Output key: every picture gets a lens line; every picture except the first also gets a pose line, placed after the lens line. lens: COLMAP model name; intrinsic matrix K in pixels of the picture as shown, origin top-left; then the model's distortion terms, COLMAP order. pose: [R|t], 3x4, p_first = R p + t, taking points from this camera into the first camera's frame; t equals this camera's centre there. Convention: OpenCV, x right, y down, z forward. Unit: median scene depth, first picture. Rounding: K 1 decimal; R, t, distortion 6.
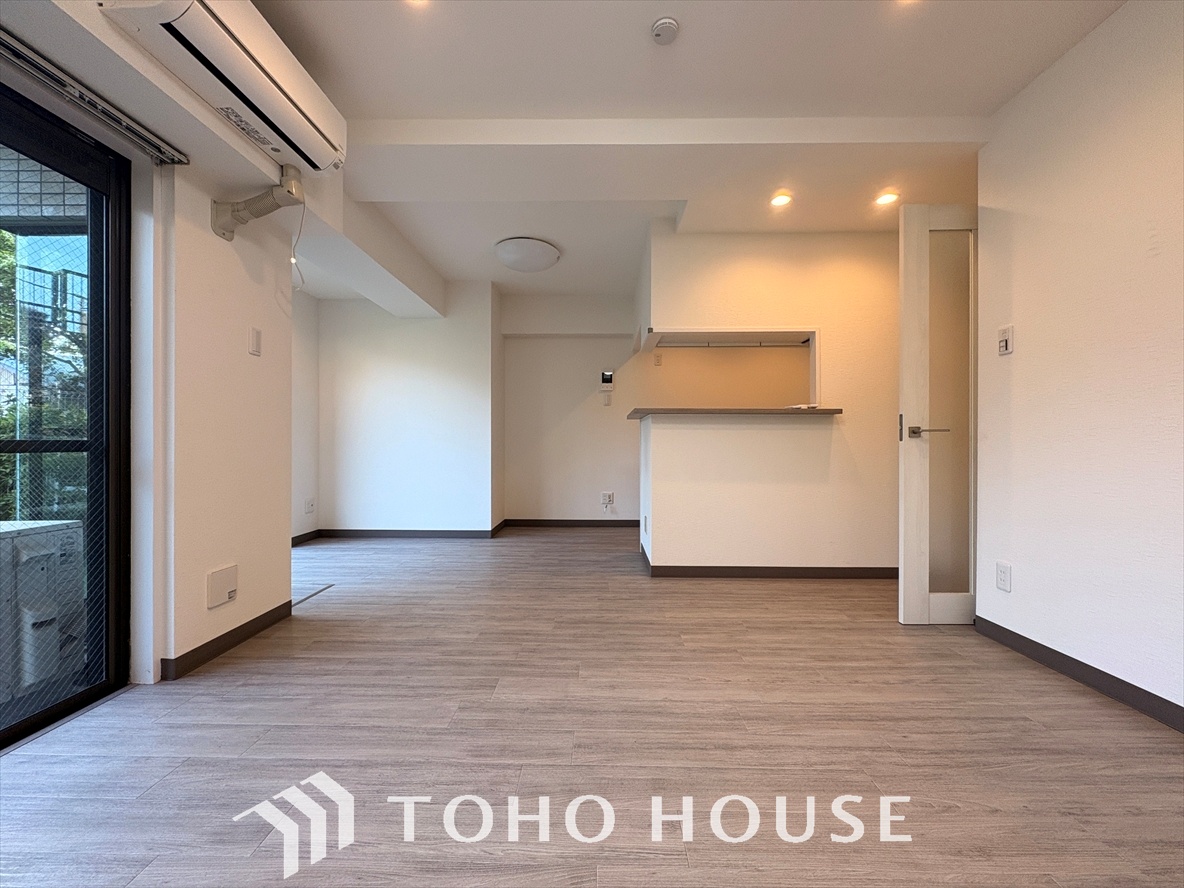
lens RADIAL K [[469.2, 0, 592.0], [0, 469.2, 444.0], [0, 0, 1]] dist [0.001877, -0.000004]
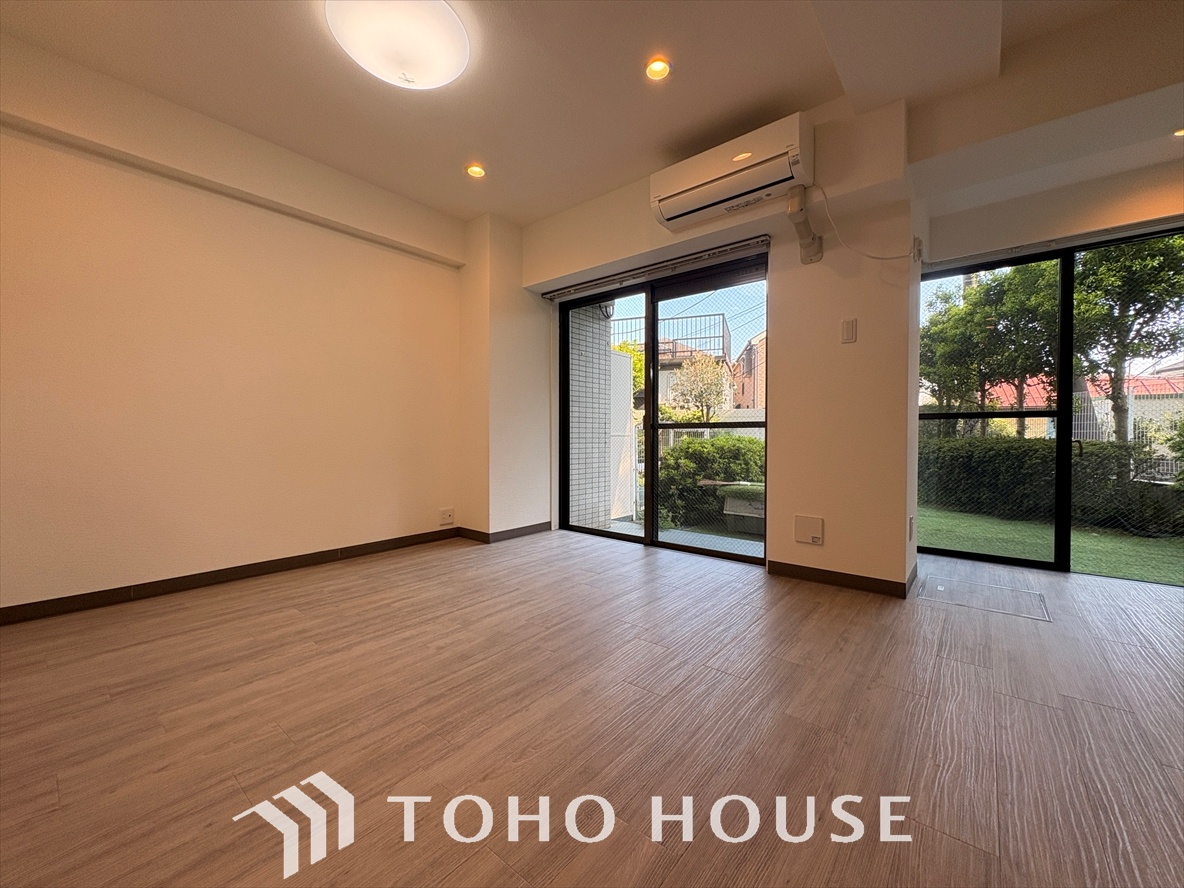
lens RADIAL K [[469.2, 0, 592.0], [0, 469.2, 444.0], [0, 0, 1]] dist [0.001877, -0.000004]
pose [[-0.625638, 0.009467, -0.780056, 0.632343], [-0.004440, 0.999867, 0.015696, 0.046009], [0.780101, 0.013284, -0.625513, 1.385325]]
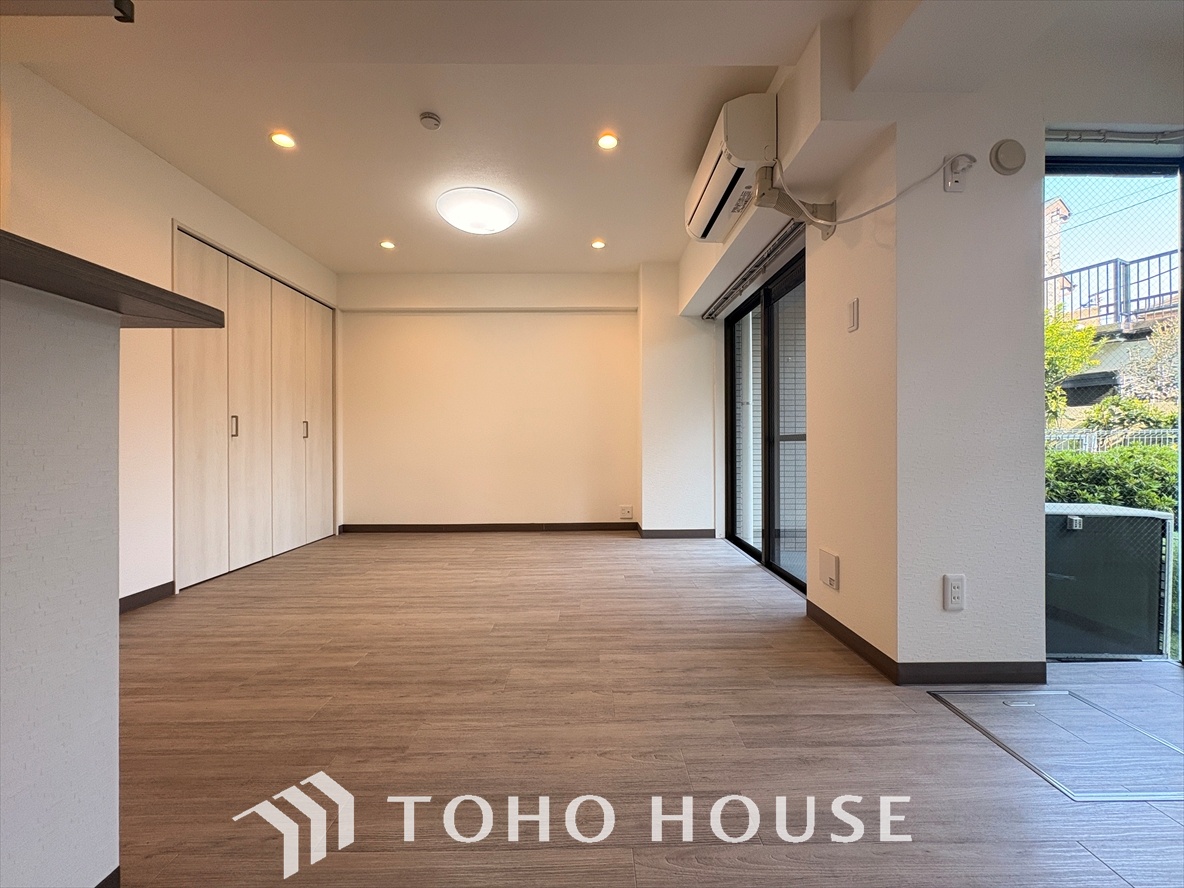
lens RADIAL K [[469.2, 0, 592.0], [0, 469.2, 444.0], [0, 0, 1]] dist [0.001877, -0.000004]
pose [[-0.999589, 0.000491, -0.028651, -0.232232], [0.000415, 0.999996, 0.002680, 0.020939], [0.028653, 0.002667, -0.999586, 2.094586]]
